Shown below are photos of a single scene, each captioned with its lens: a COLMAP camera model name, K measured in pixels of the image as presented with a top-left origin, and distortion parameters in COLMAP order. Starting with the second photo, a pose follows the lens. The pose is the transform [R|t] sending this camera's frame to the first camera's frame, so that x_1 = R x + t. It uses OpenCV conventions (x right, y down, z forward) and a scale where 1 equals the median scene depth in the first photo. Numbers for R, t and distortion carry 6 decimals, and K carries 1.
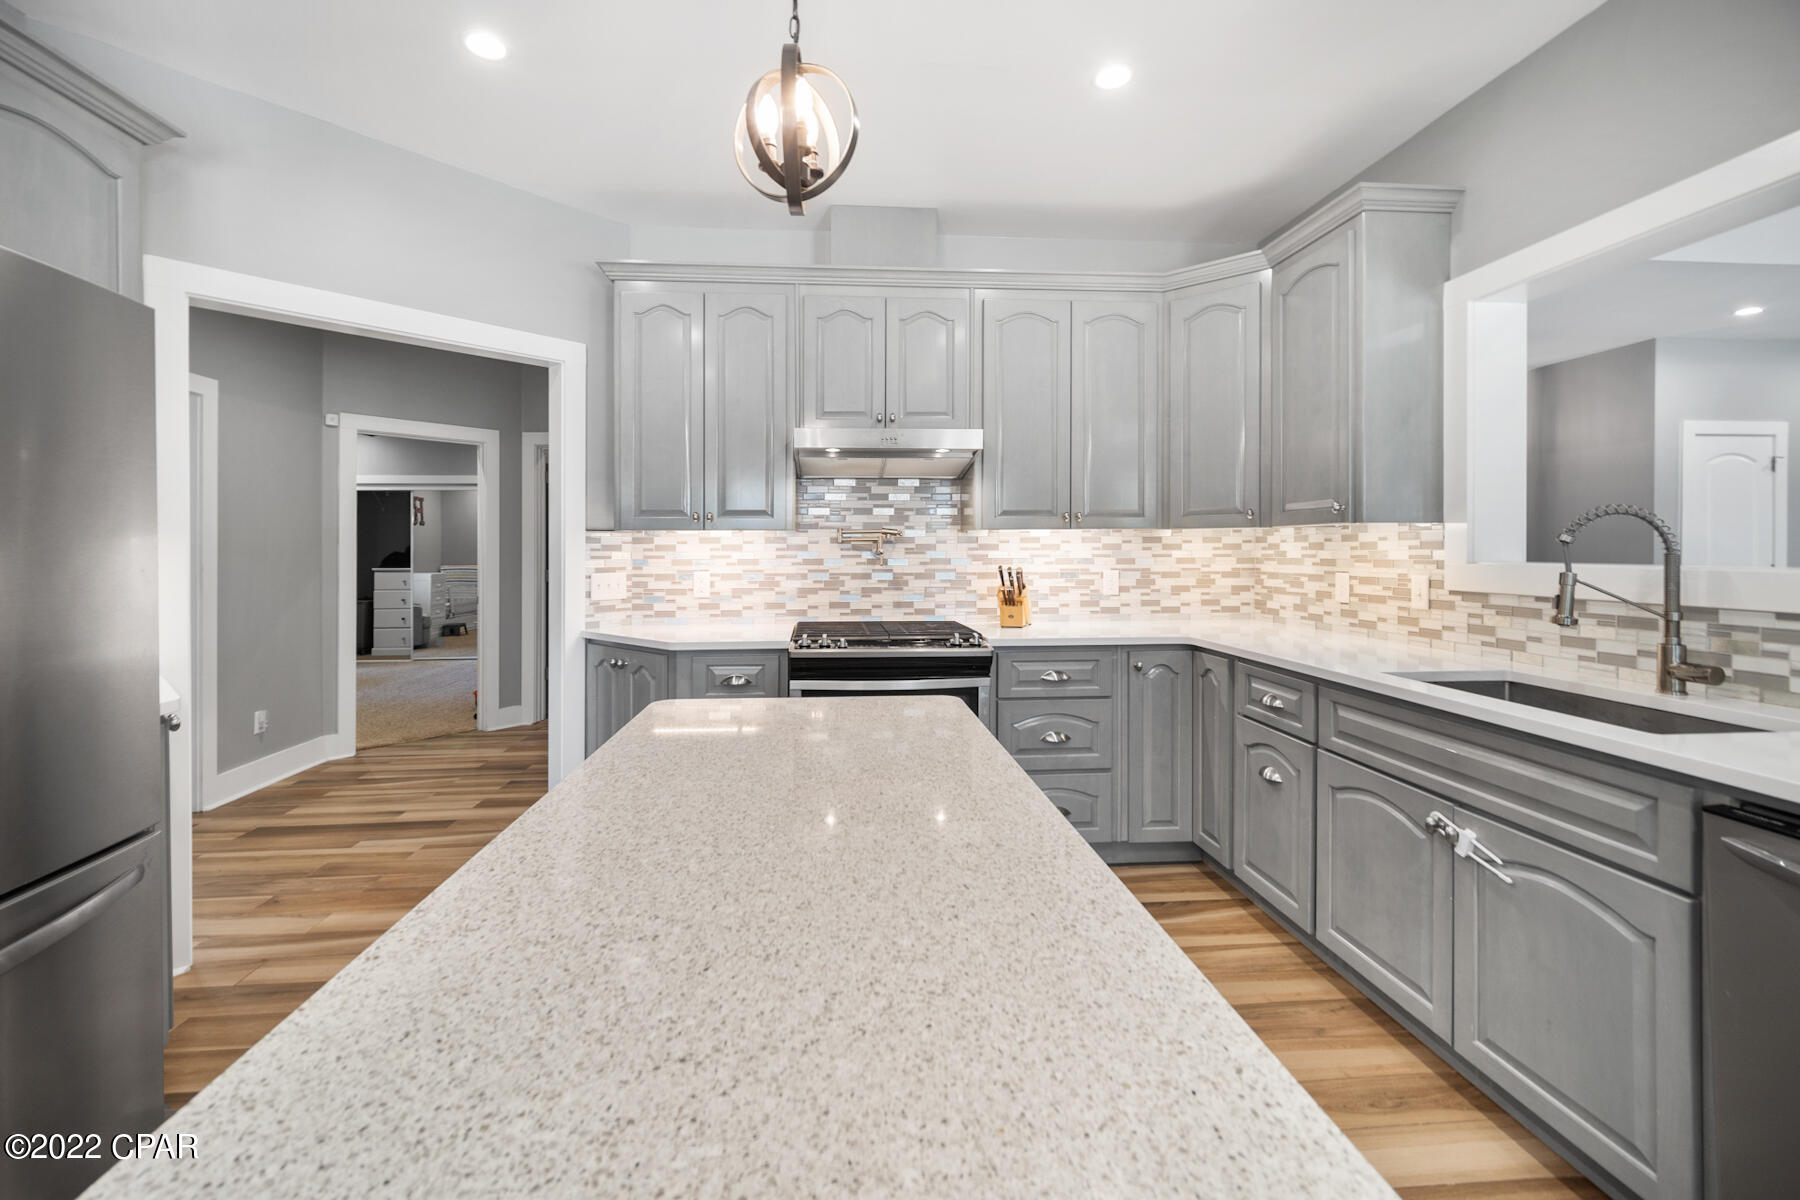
lens RADIAL K [[736.6, 0, 877.5], [0, 736.6, 553.7], [0, 0, 1]] dist [-0.000650, 0.000232]
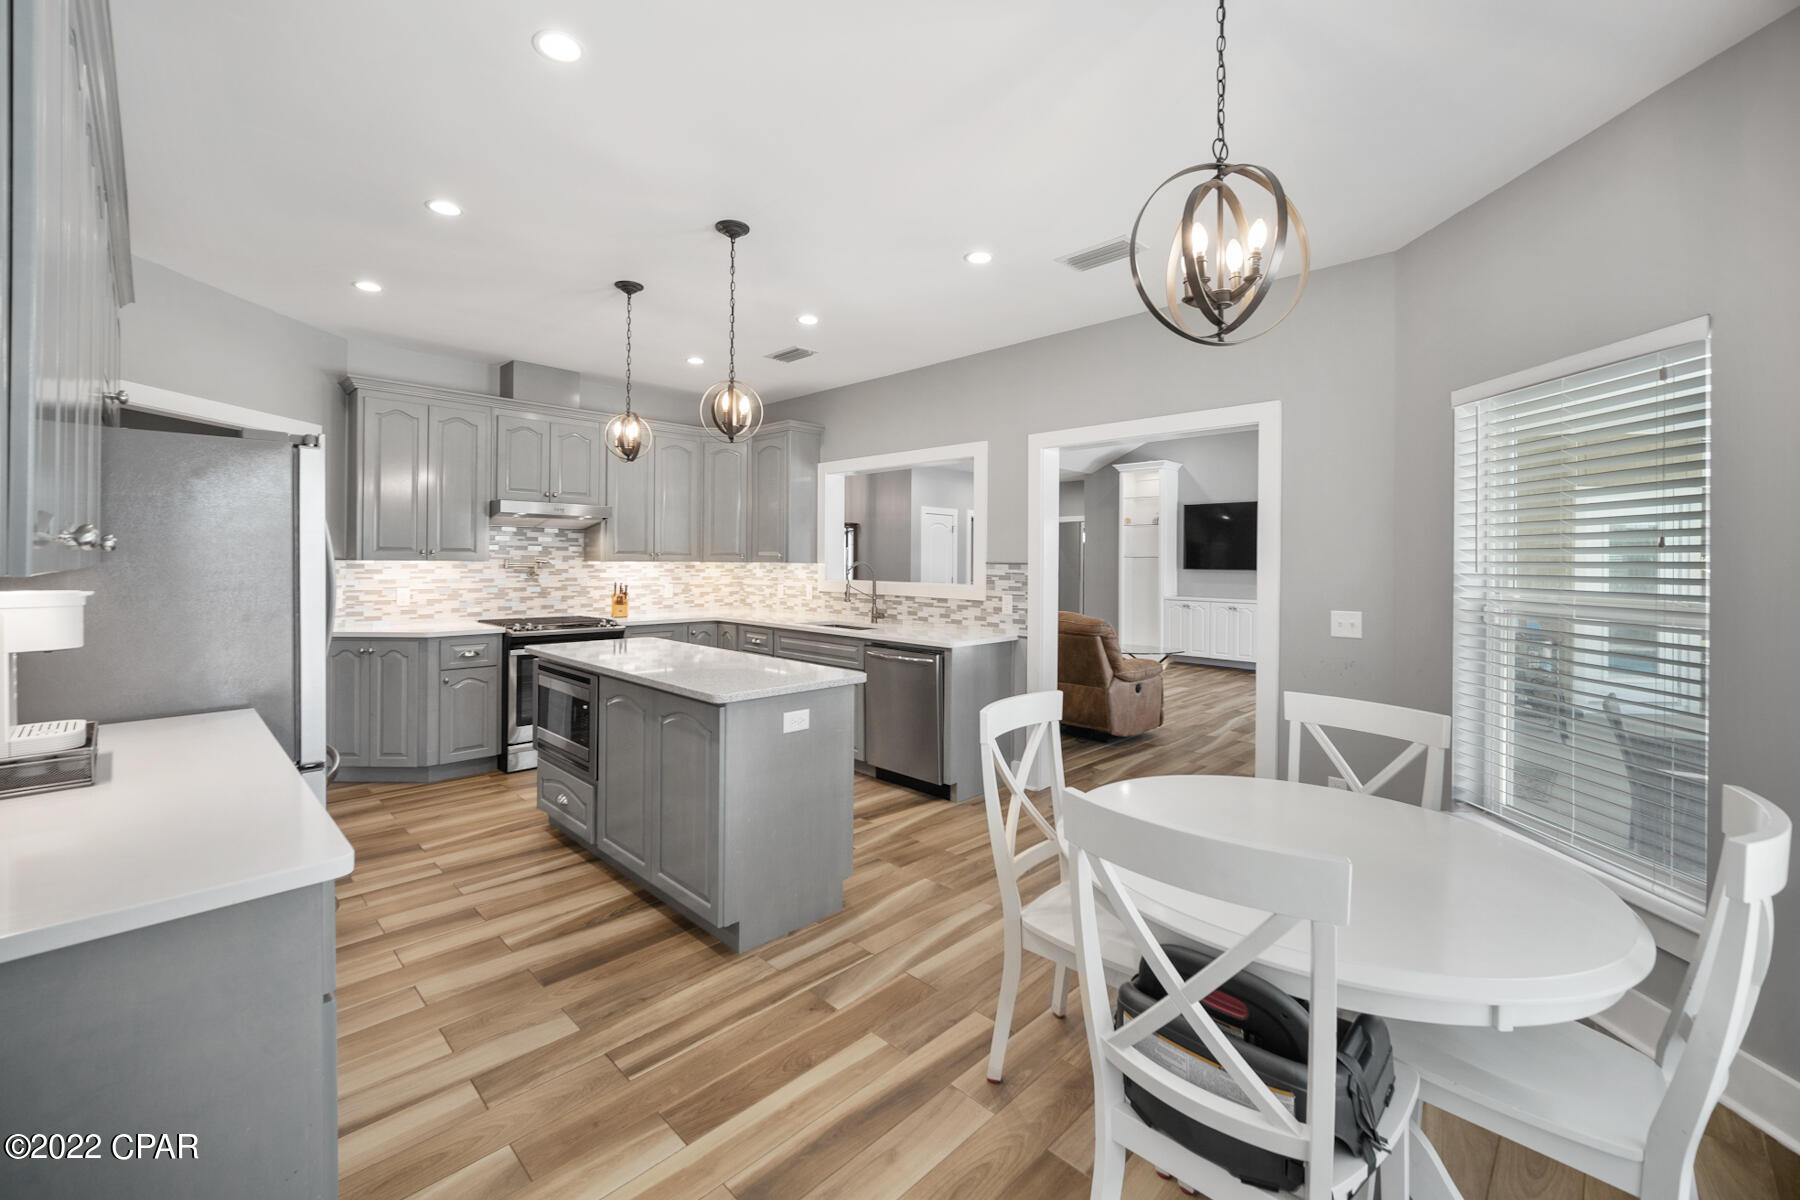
lens RADIAL K [[736.7, 0, 871.8], [0, 736.7, 565.9], [0, 0, 1]] dist [-0.000973, -0.000025]
pose [[0.765350, 0.005041, 0.643594, -0.463924], [-0.006586, 0.999978, -0.000001, -0.024715], [-0.643580, -0.004238, 0.765367, -0.688750]]
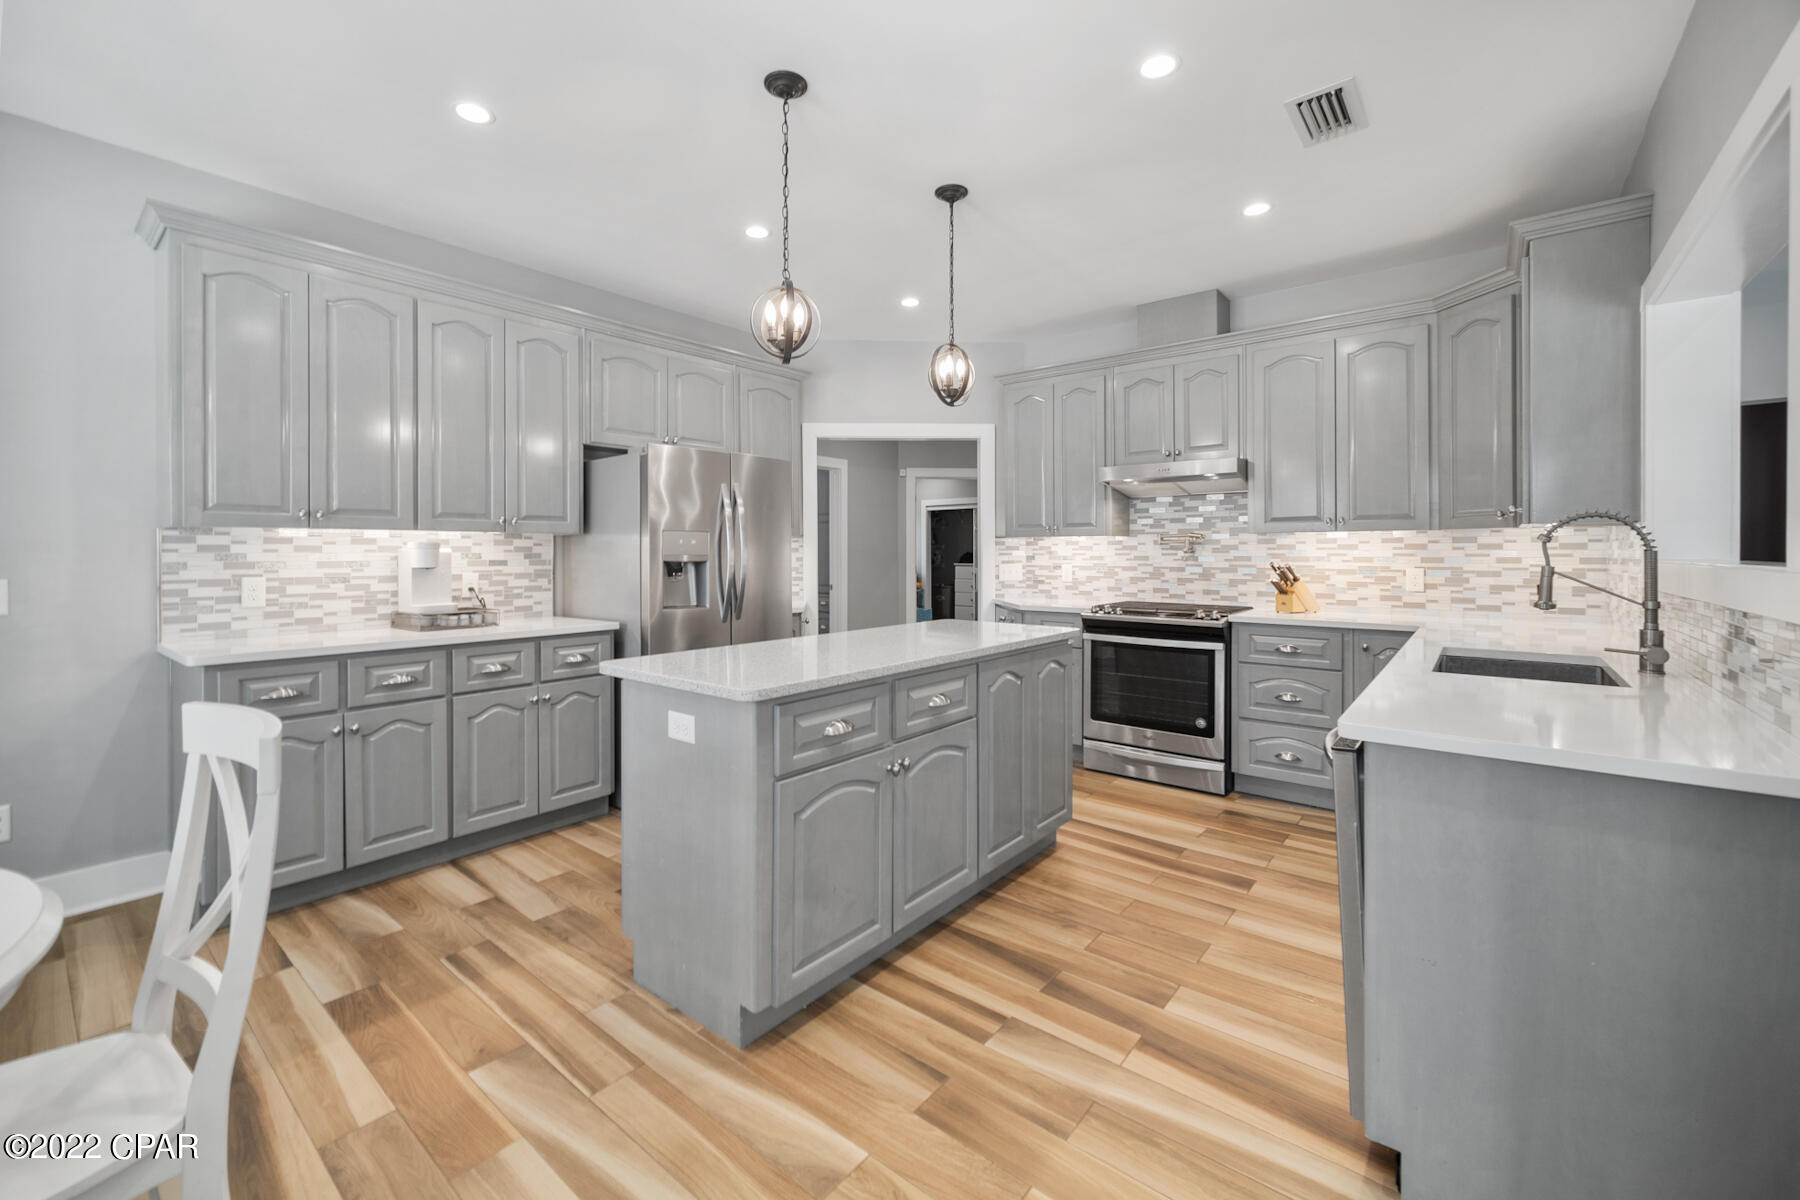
lens RADIAL K [[736.6, 0, 877.5], [0, 736.6, 553.7], [0, 0, 1]] dist [-0.000650, 0.000232]
pose [[0.718755, 0.003739, -0.695253, 0.520069], [-0.005199, 0.999986, 0.000004, 0.005273], [0.695244, 0.003612, 0.718765, -0.334960]]
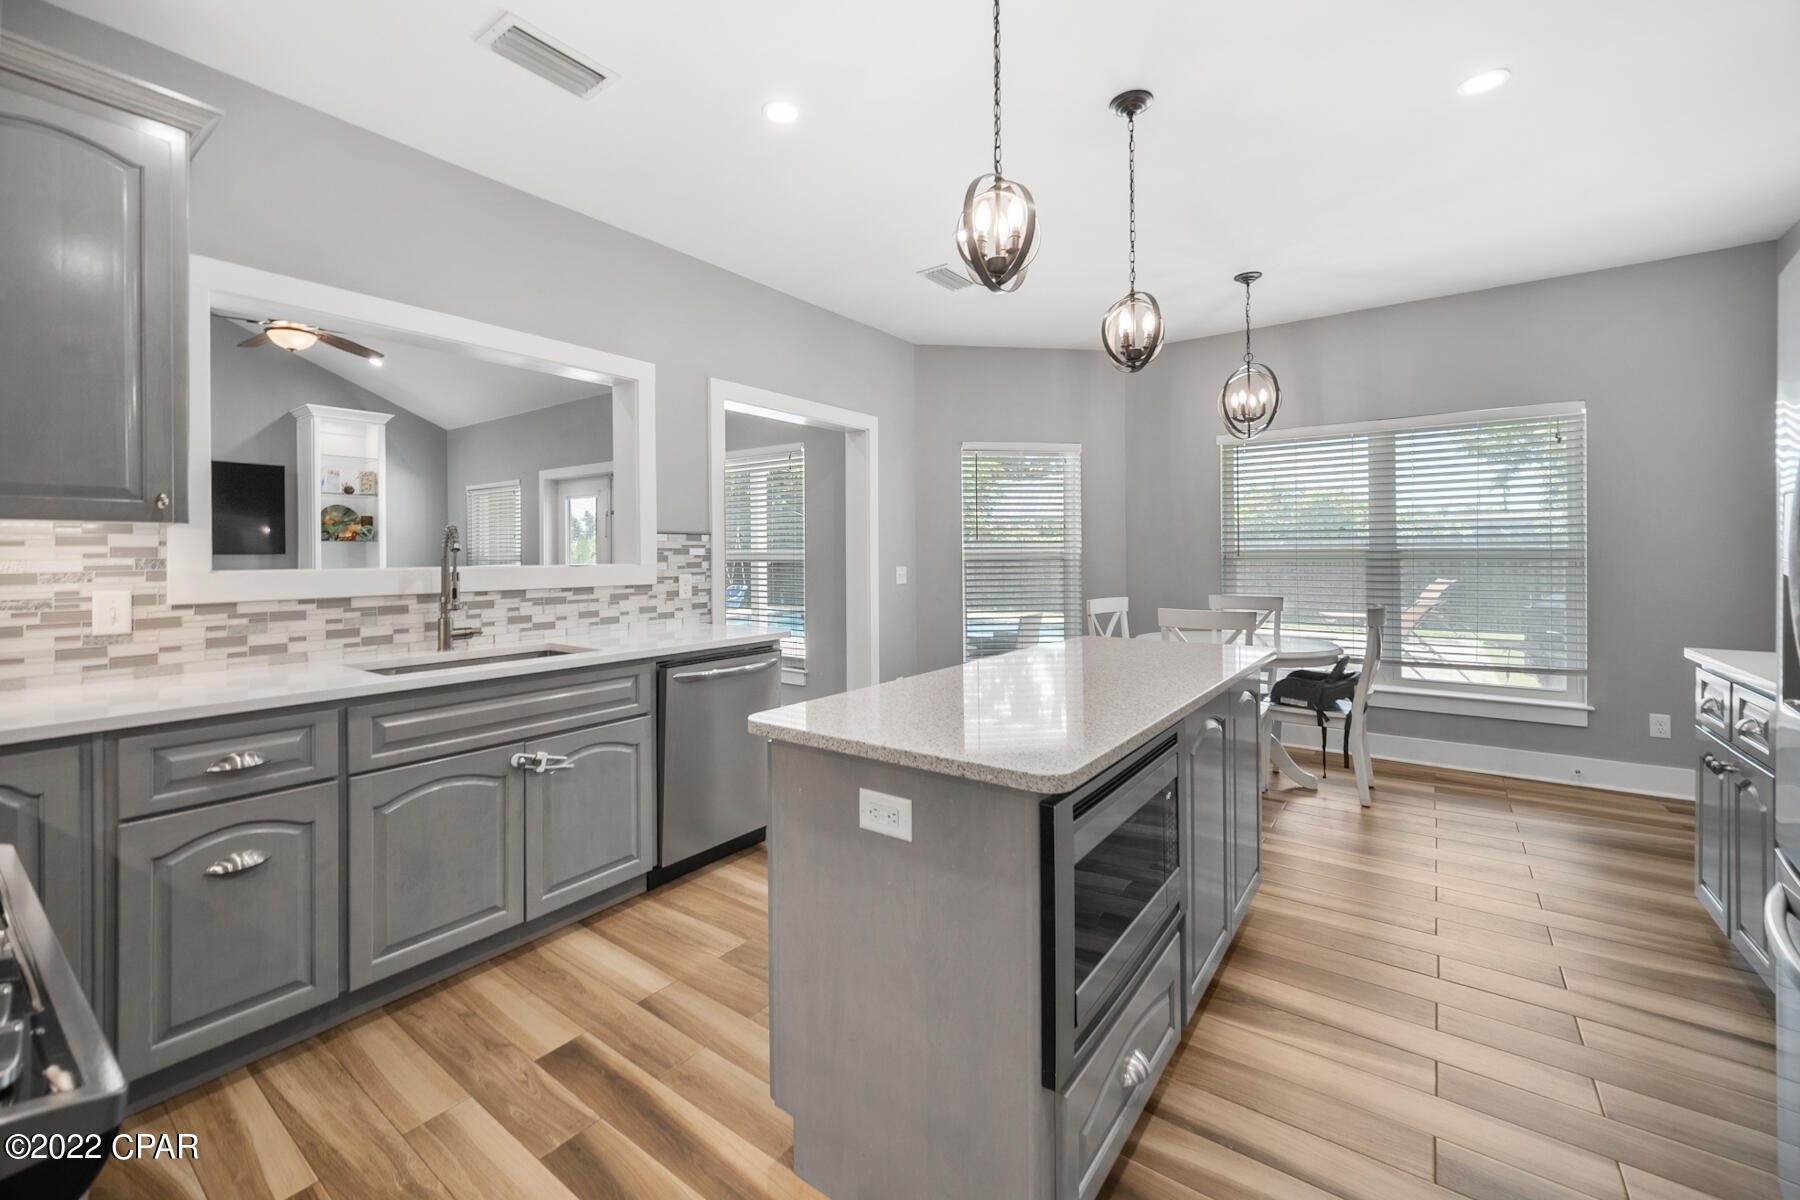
lens RADIAL K [[736.6, 0, 877.5], [0, 736.6, 553.7], [0, 0, 1]] dist [-0.000650, 0.000232]
pose [[-0.752362, 0.009584, 0.658680, -0.303844], [0.015131, 0.999882, 0.002734, -0.000378], [-0.658576, 0.012023, -0.752418, 0.794376]]
